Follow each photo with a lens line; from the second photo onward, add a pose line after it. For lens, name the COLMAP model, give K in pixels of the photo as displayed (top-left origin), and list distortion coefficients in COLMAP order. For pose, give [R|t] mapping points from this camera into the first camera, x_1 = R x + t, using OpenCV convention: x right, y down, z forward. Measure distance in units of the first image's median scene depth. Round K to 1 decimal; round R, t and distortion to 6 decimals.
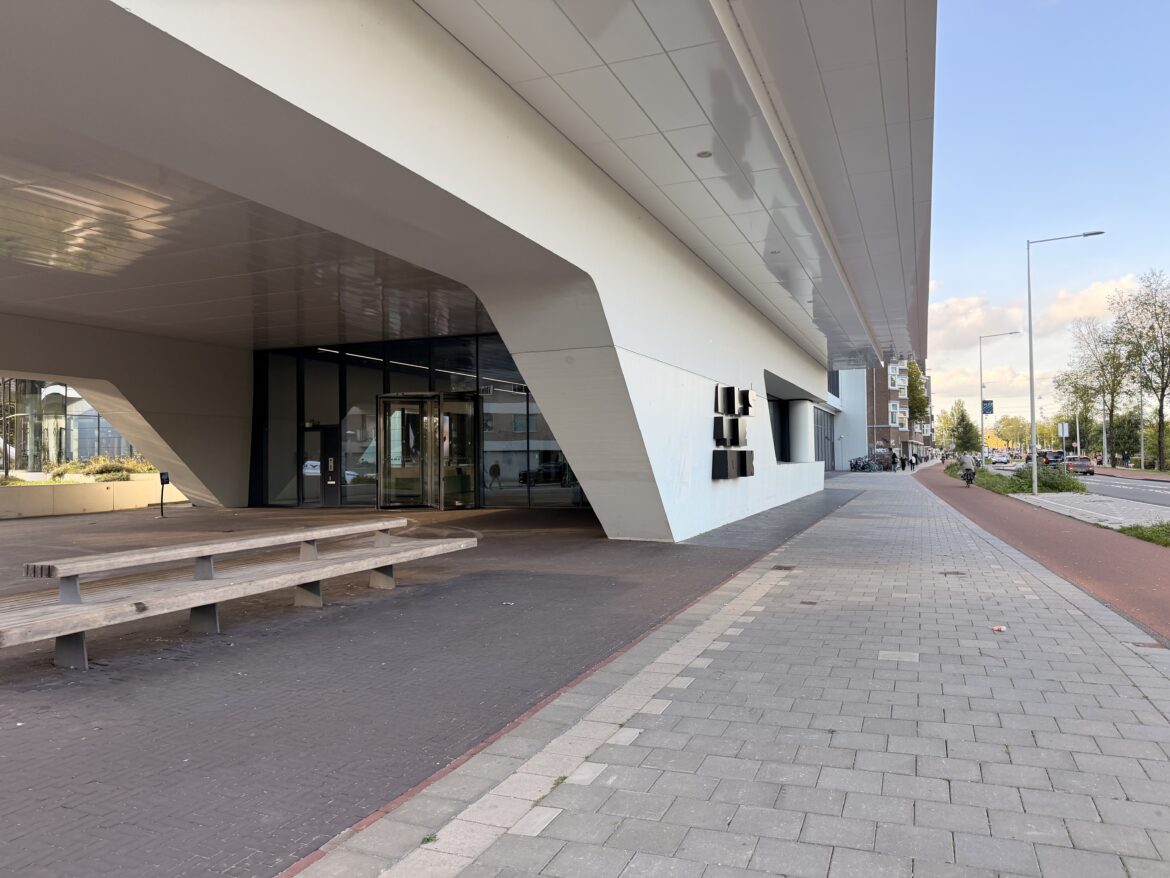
lens RADIAL K [[811.5, 0, 585.0], [0, 811.5, 439.0], [0, 0, 1]] dist [0.067899, 0.000169]
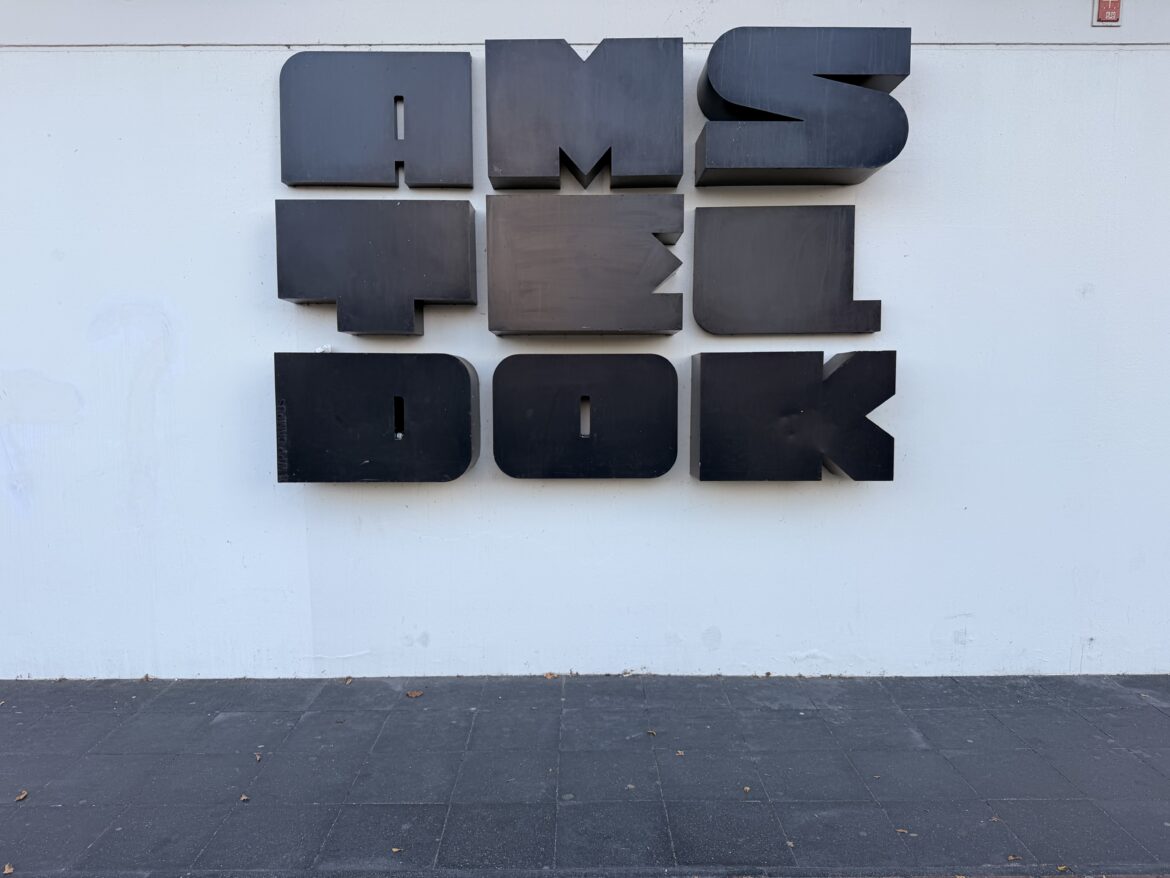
lens RADIAL K [[813.9, 0, 585.0], [0, 813.9, 439.0], [0, 0, 1]] dist [-0.001474, 0.001425]
pose [[0.372517, 0.088310, -0.923814, 0.092997], [0.018004, 0.994587, 0.102336, 0.003541], [0.927851, -0.054755, 0.368910, 0.223686]]
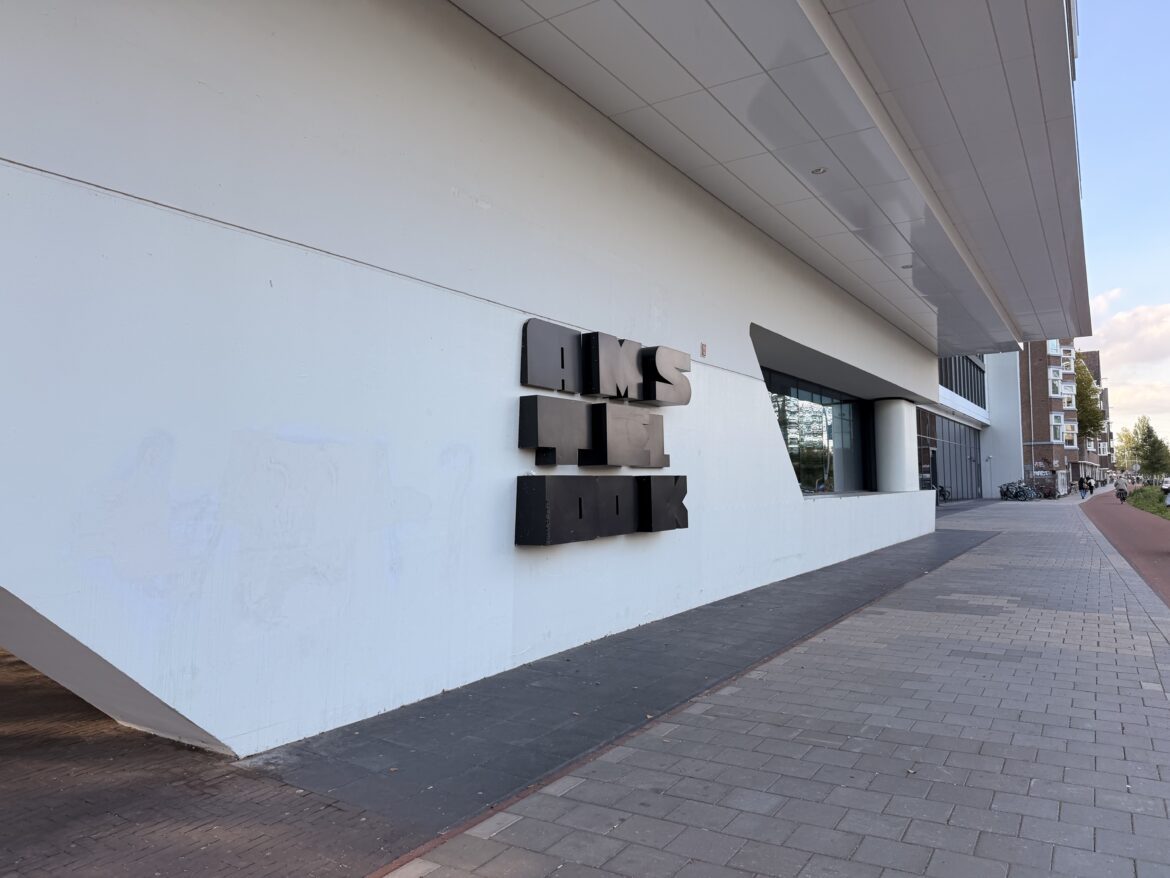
lens RADIAL K [[813.9, 0, 585.0], [0, 813.9, 439.0], [0, 0, 1]] dist [-0.001474, 0.001425]
pose [[0.984616, -0.010315, -0.174425, 0.059861], [0.005194, 0.999543, -0.029793, 0.001684], [0.174653, 0.028429, 0.984220, 0.133164]]
